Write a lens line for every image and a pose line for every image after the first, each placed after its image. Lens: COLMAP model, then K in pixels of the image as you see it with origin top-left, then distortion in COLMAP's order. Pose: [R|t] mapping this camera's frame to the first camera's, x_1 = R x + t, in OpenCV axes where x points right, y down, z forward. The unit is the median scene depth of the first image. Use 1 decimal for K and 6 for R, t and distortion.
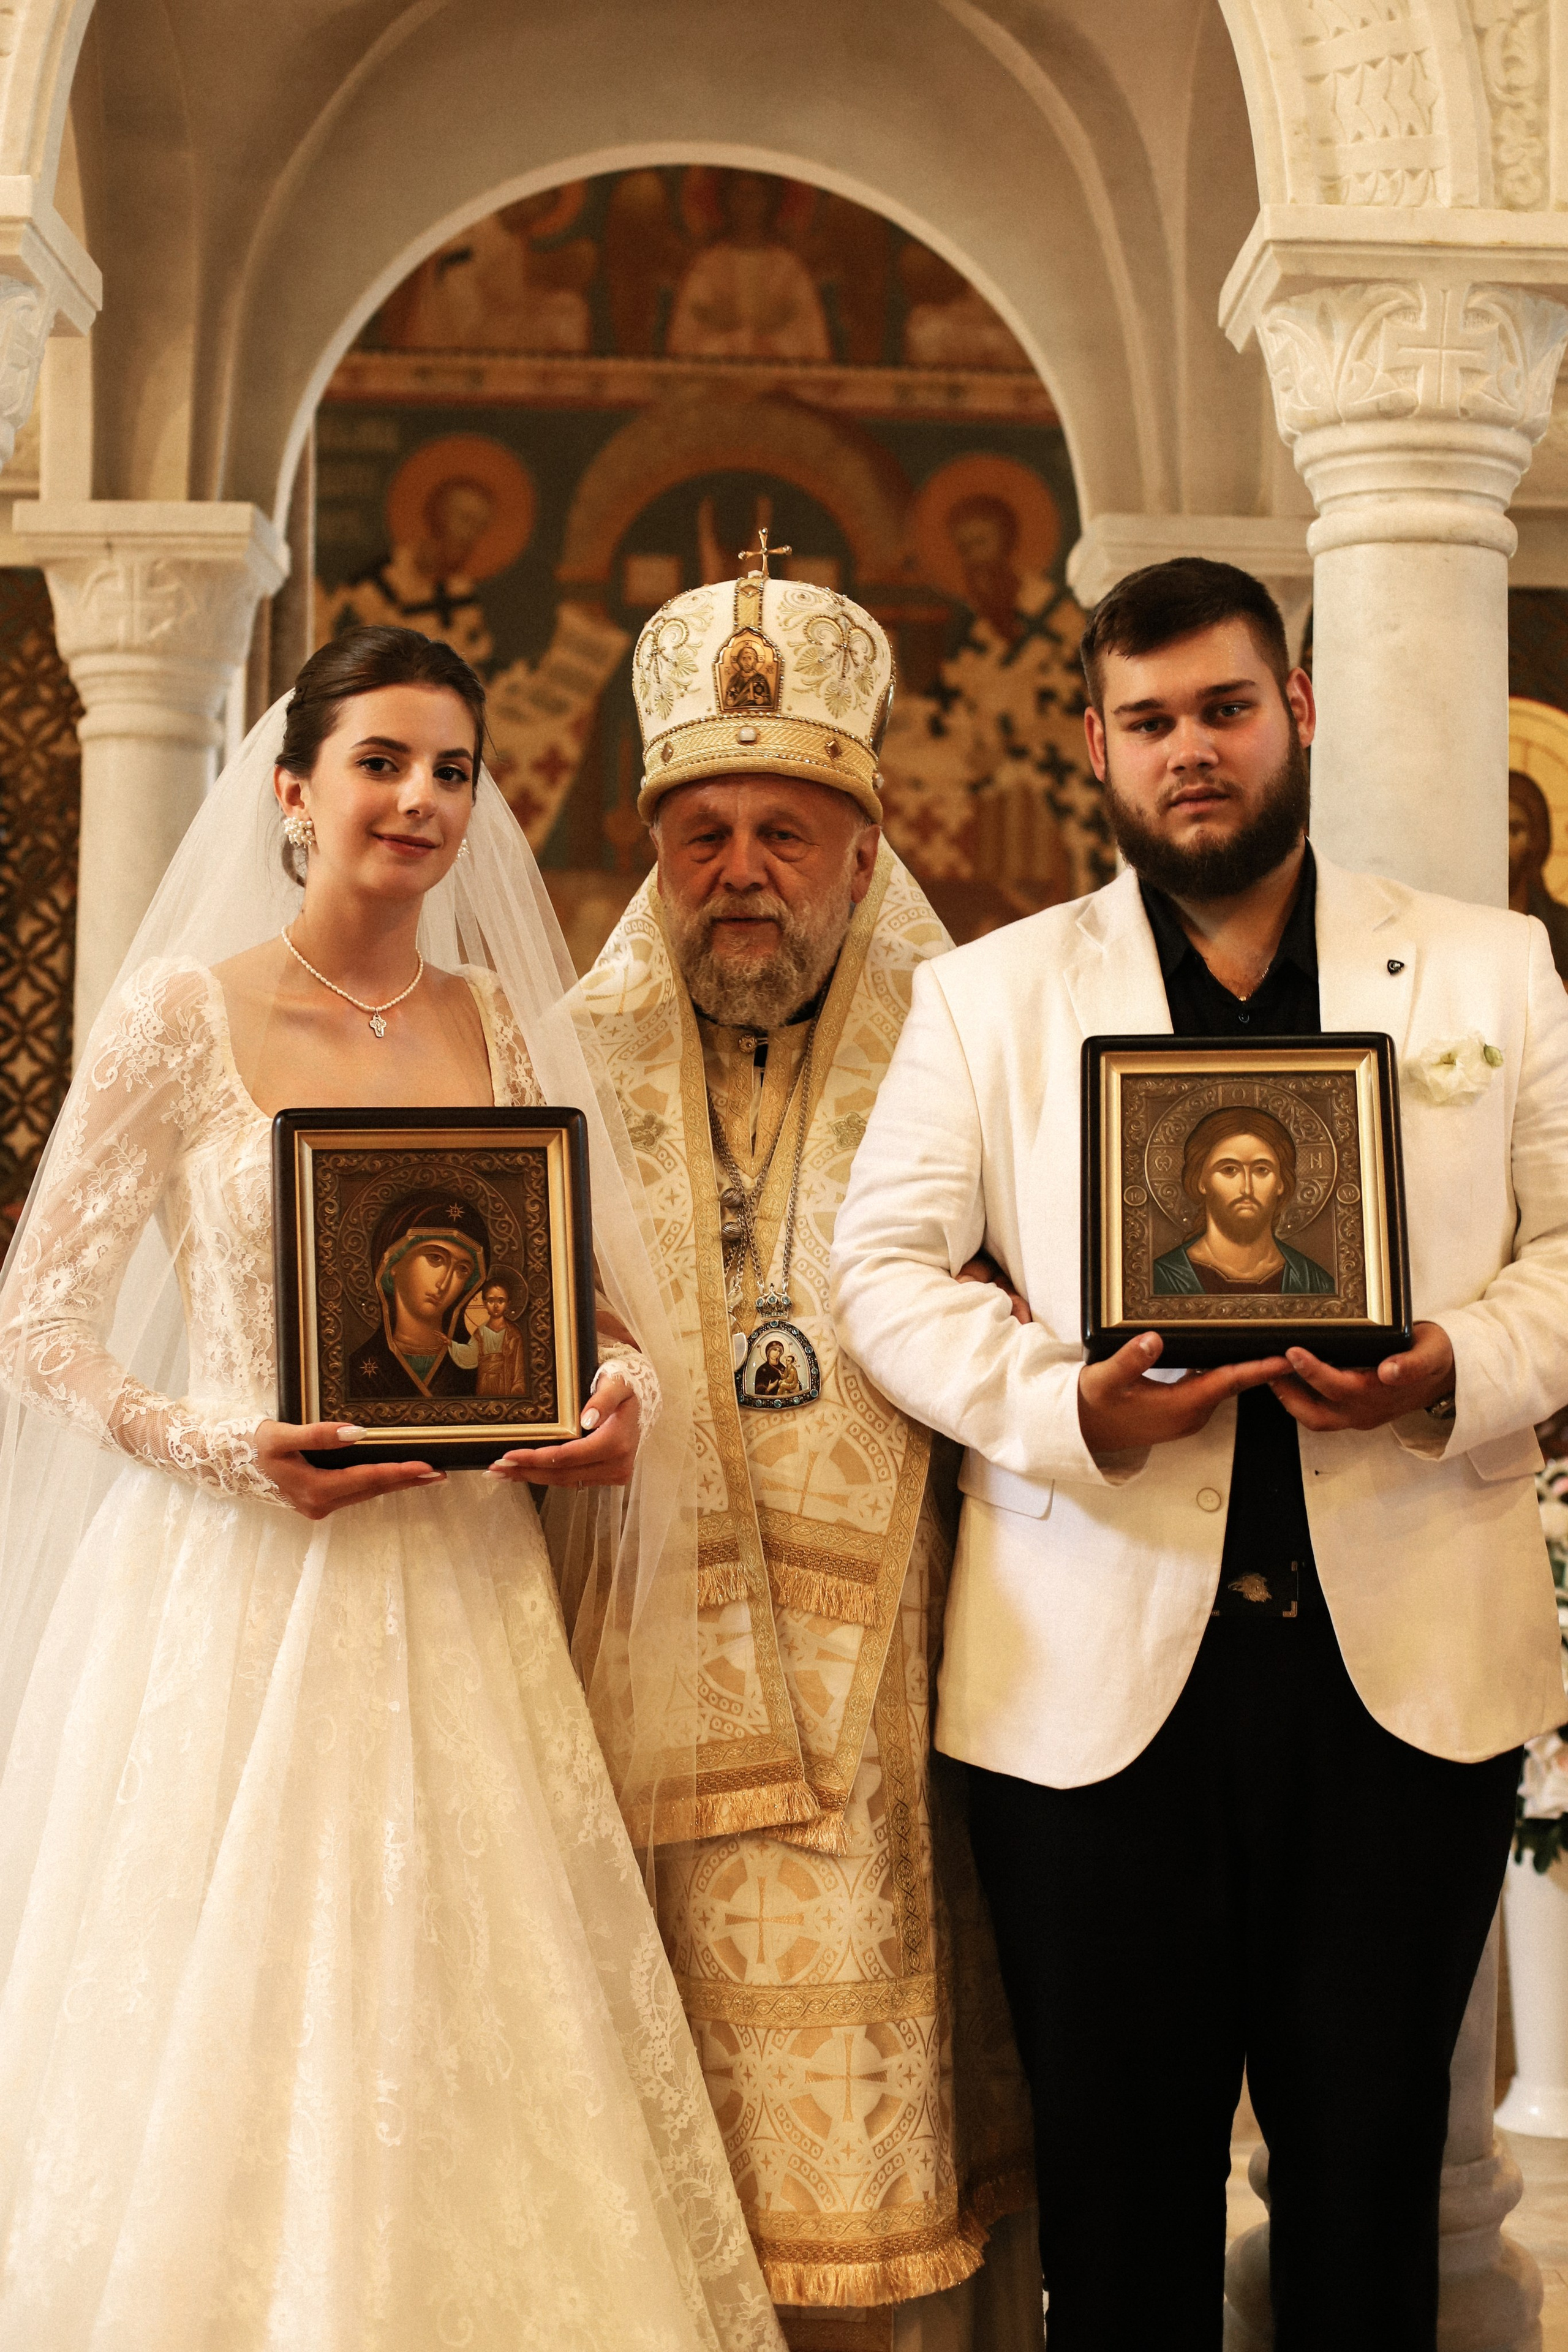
lens RADIAL K [[3581.1, 0, 787.5], [0, 3581.1, 1195.1], [0, 0, 1]] dist [-0.101228, 0.000000]
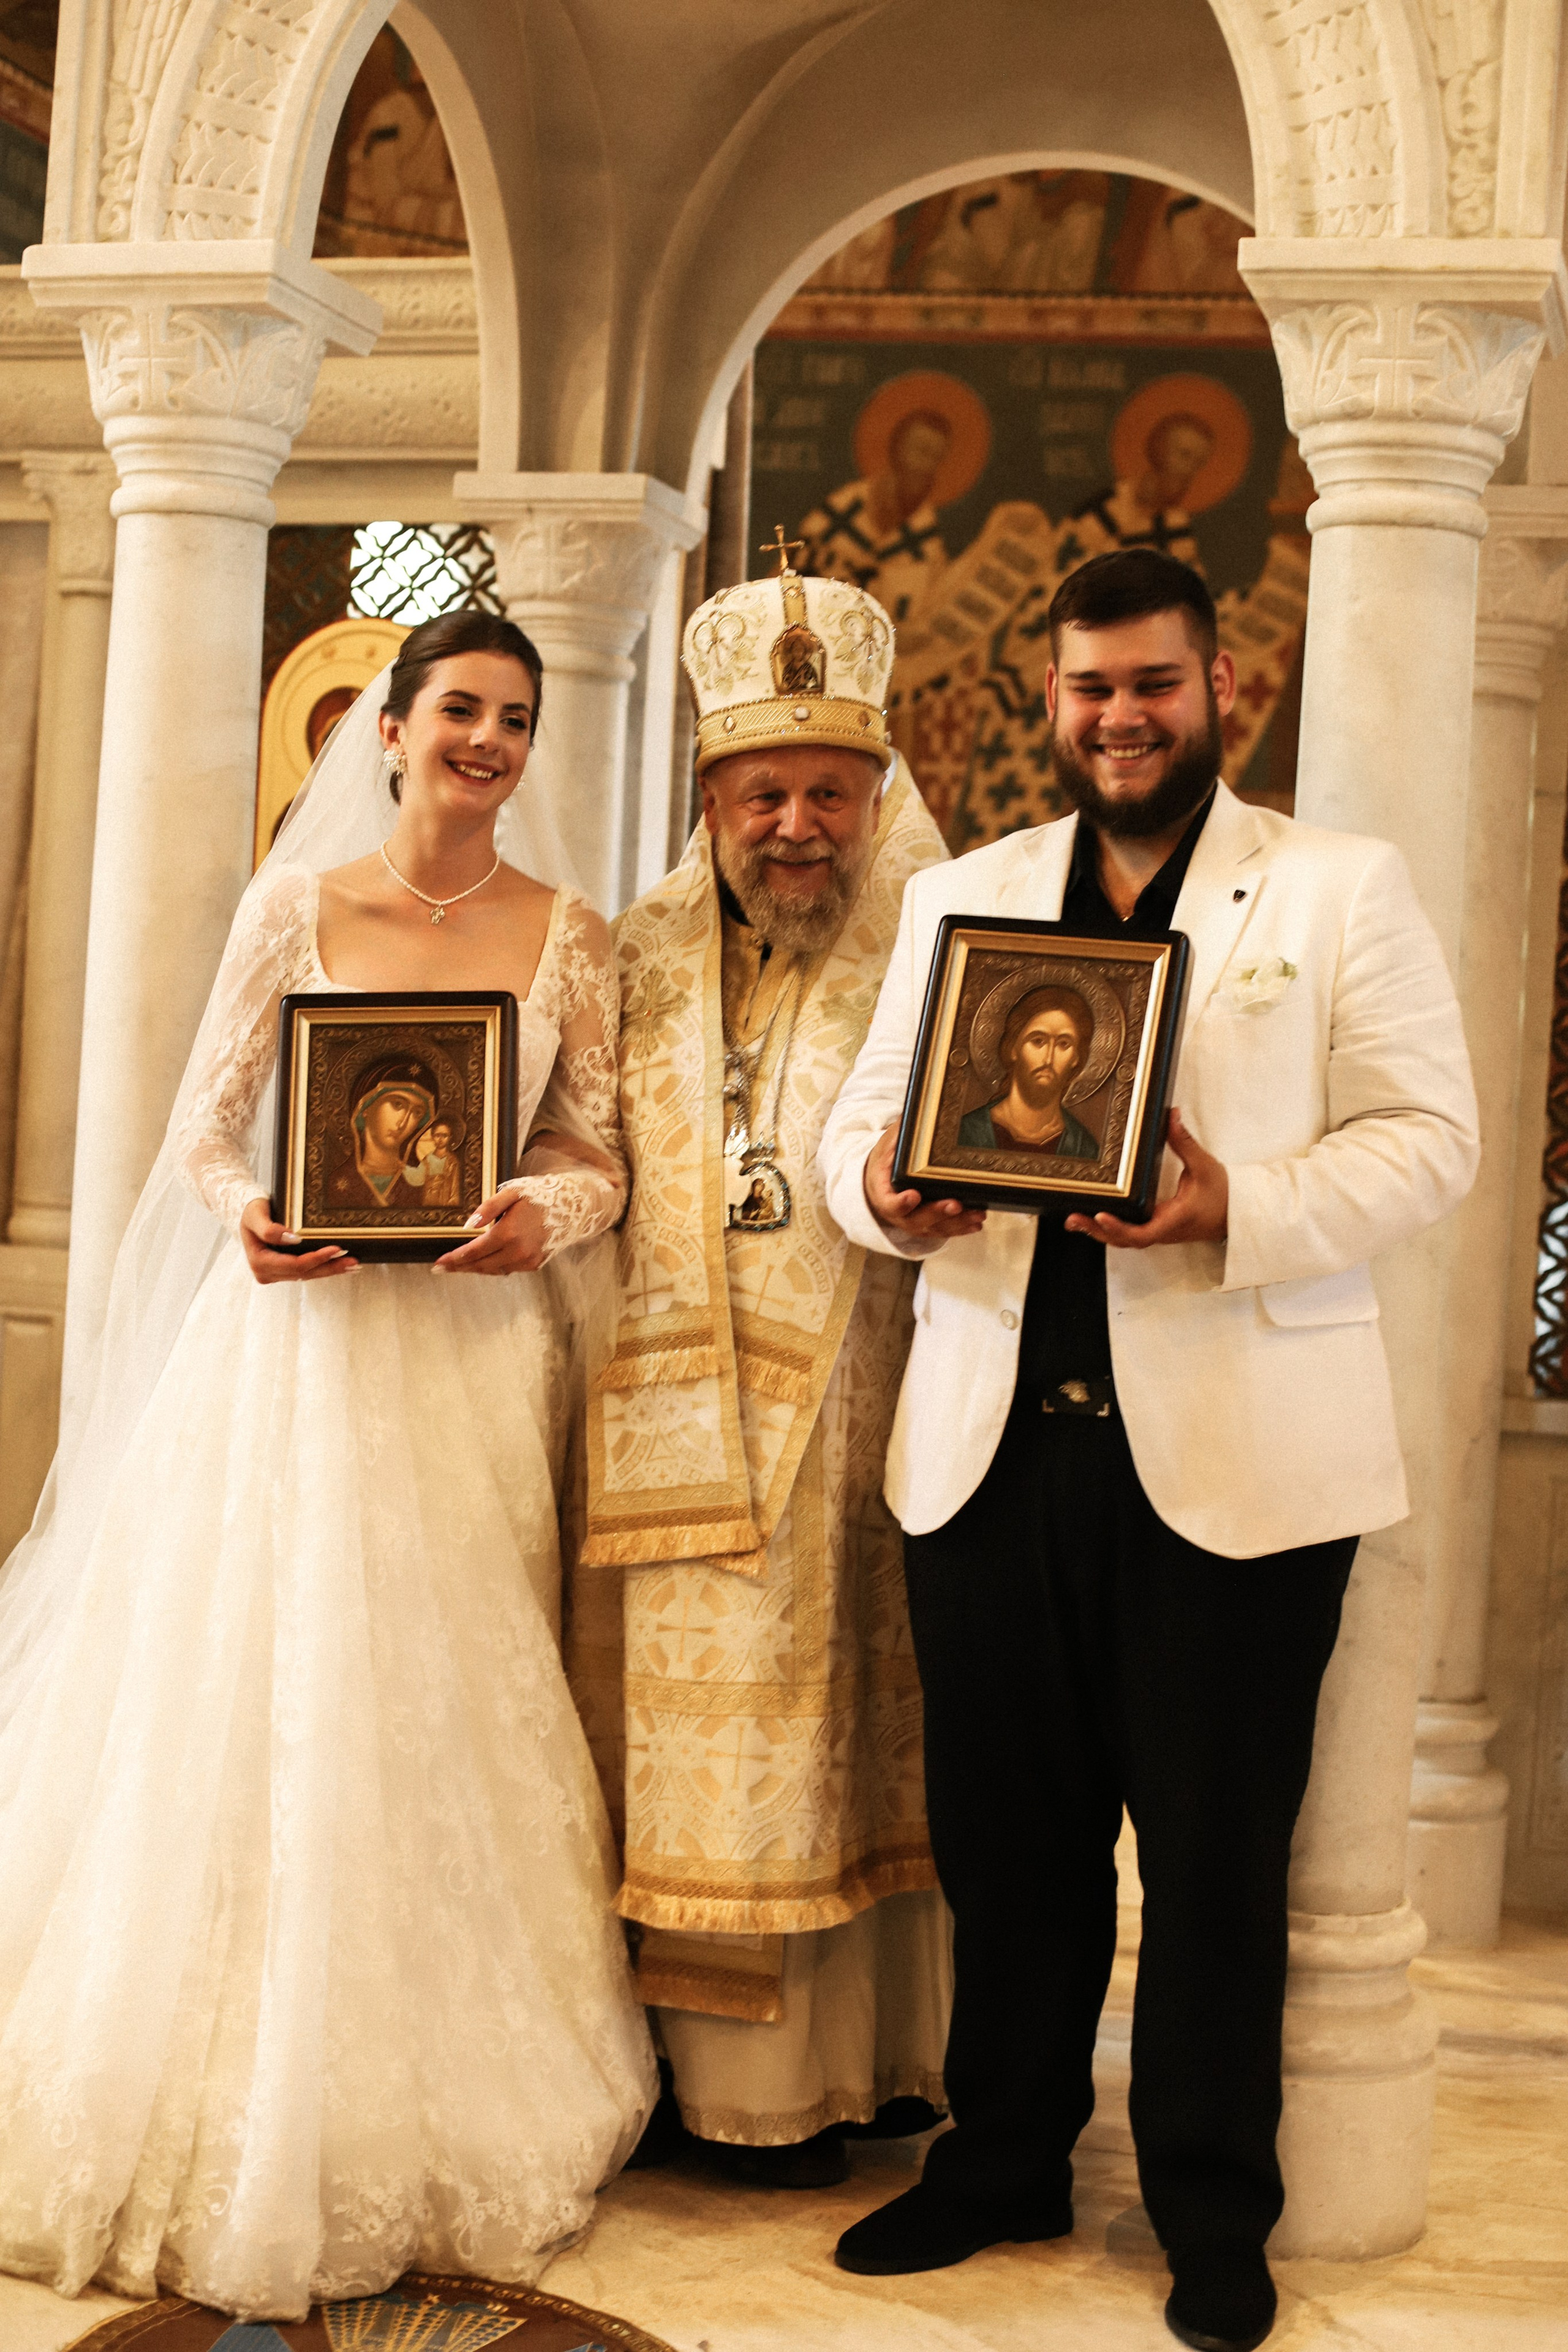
lens RADIAL K [[3581.1, 0, 763.7], [0, 3581.1, 1238.1], [0, 0, 1]] dist [-0.101228, 0.000000]
pose [[0.962473, 0.049636, -0.266799, 0.311057], [-0.040095, 0.998351, 0.041093, 0.010439], [0.268398, -0.028854, 0.962876, -0.187787]]
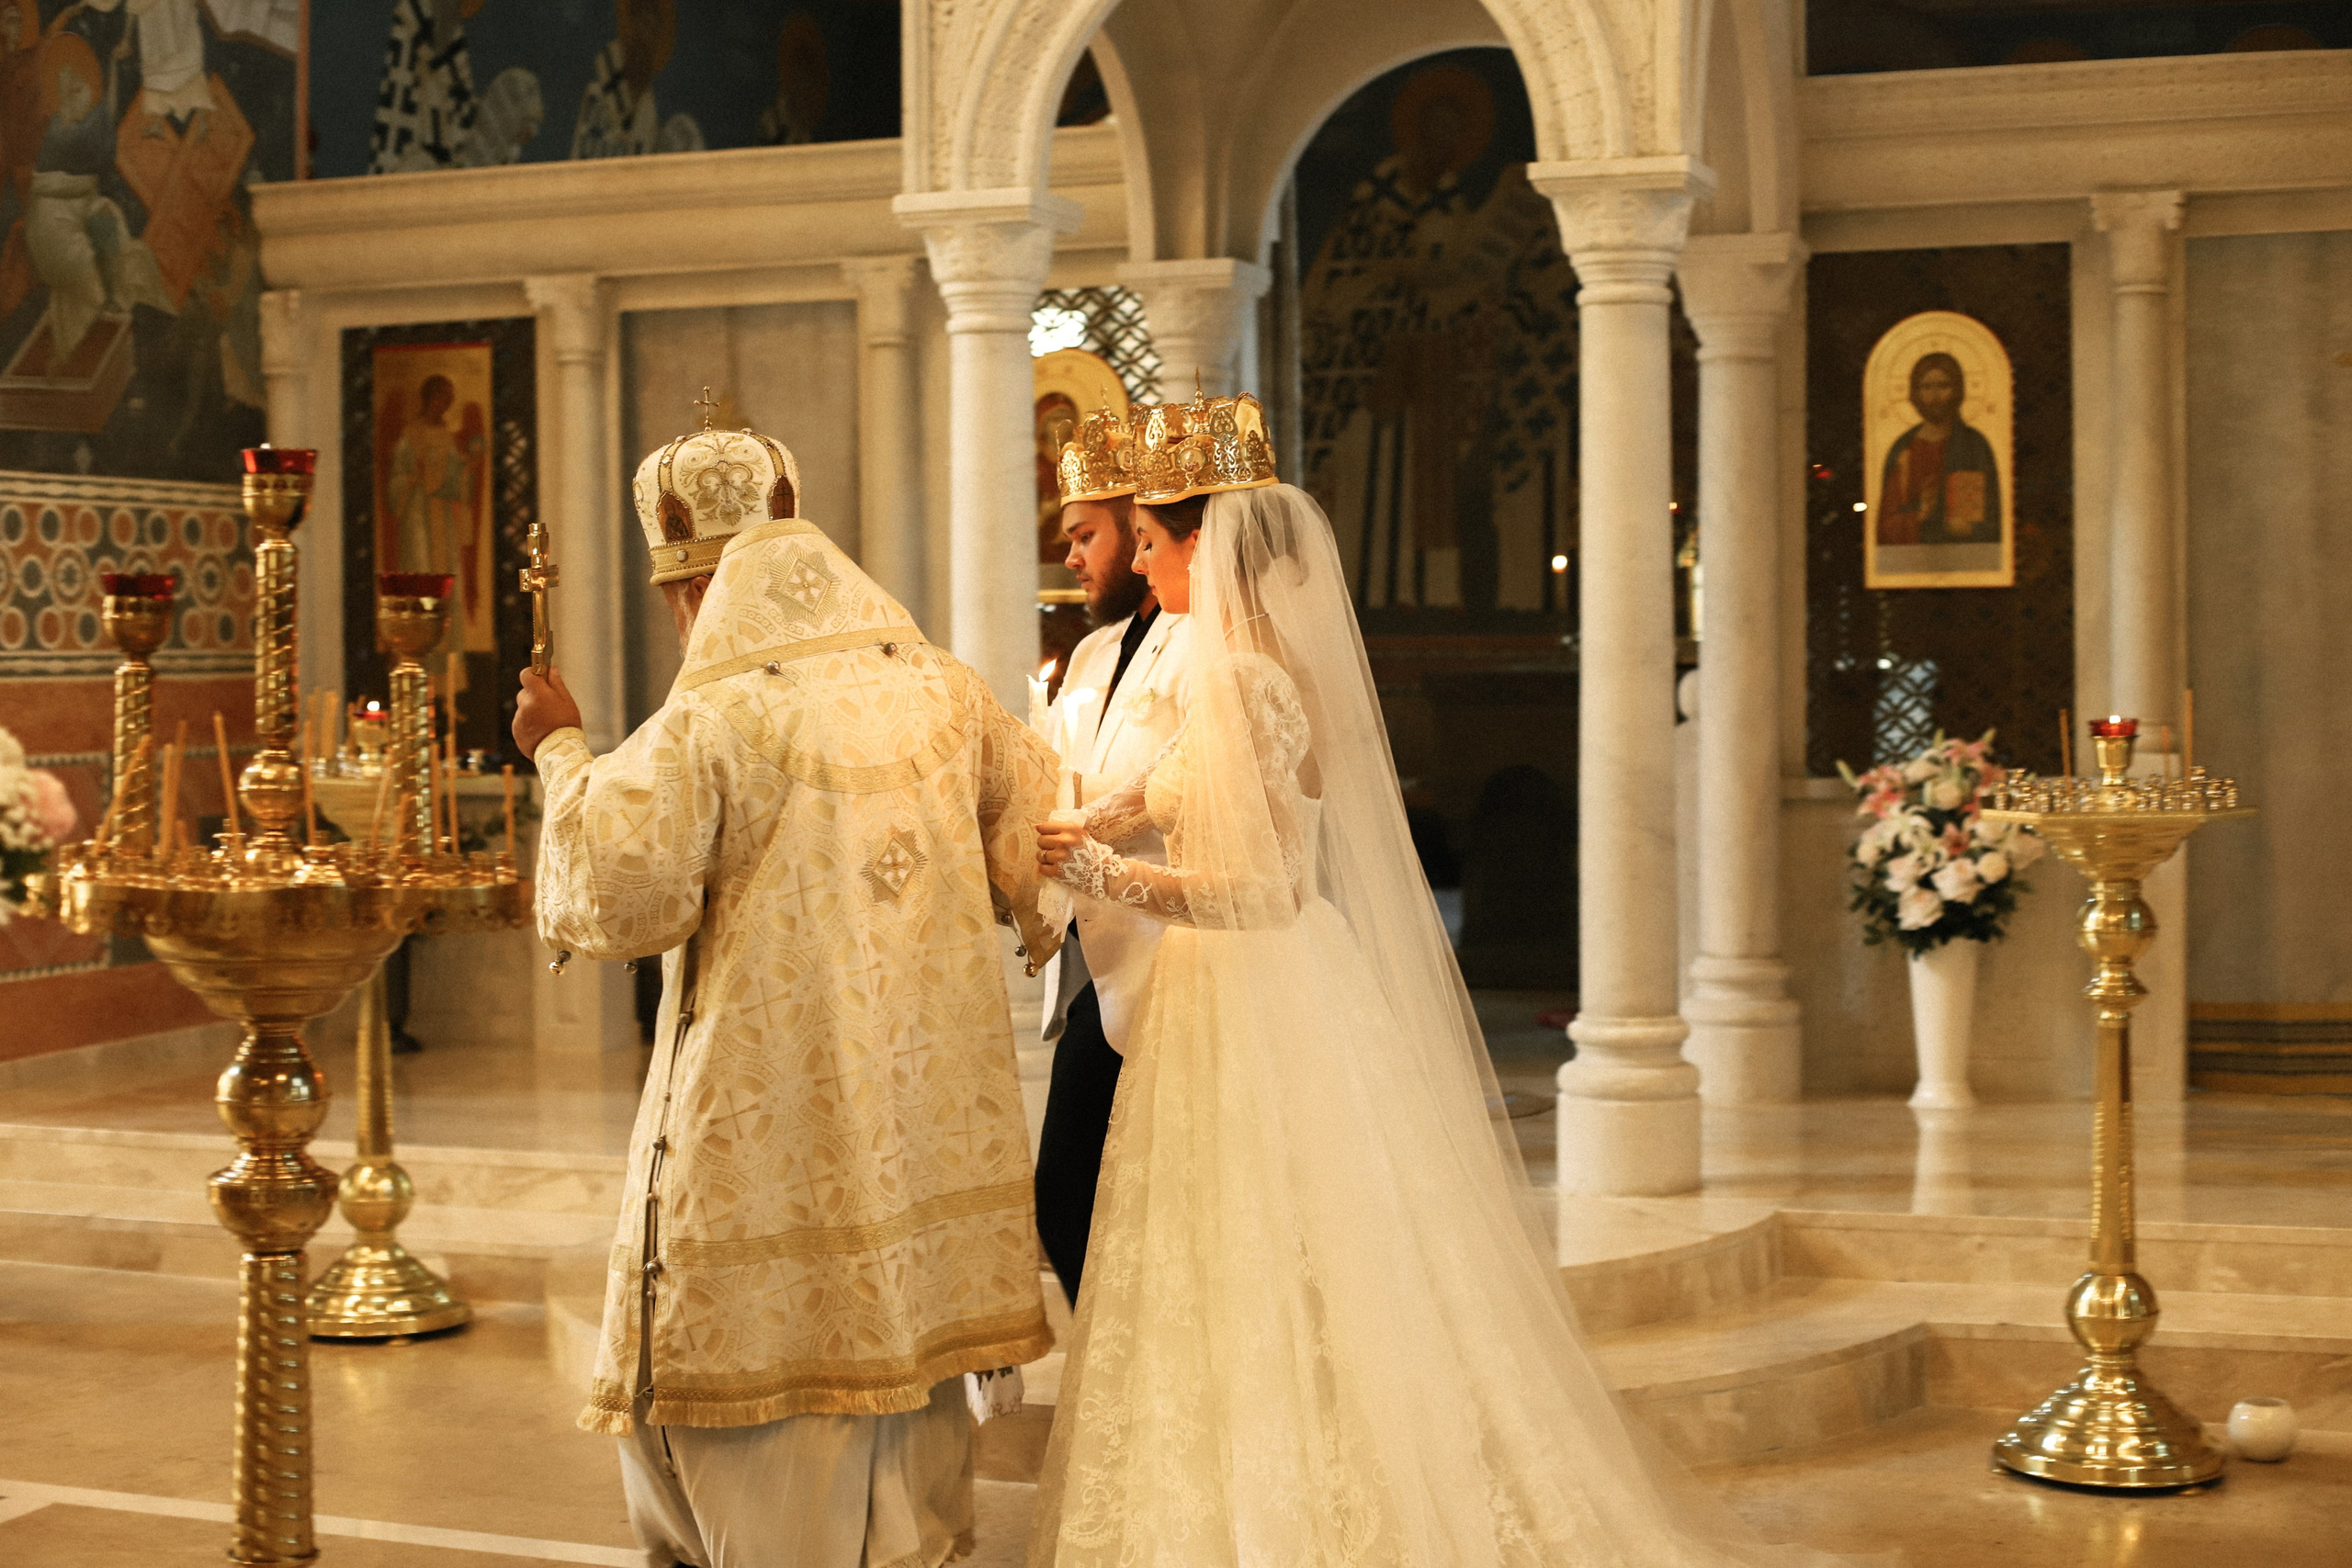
lens RADIAL K [[3580.8, 0, 1191.3], [0, 3580.8, 779.7], [0, 0, 1]] dist [-0.101228, 0.000000]
pose [[0.947200, -0.016743, -0.320205, 0.658544], [0.028673, 0.999058, 0.032577, 0.038886], [0.319358, -0.040038, 0.946788, -1.275432]]
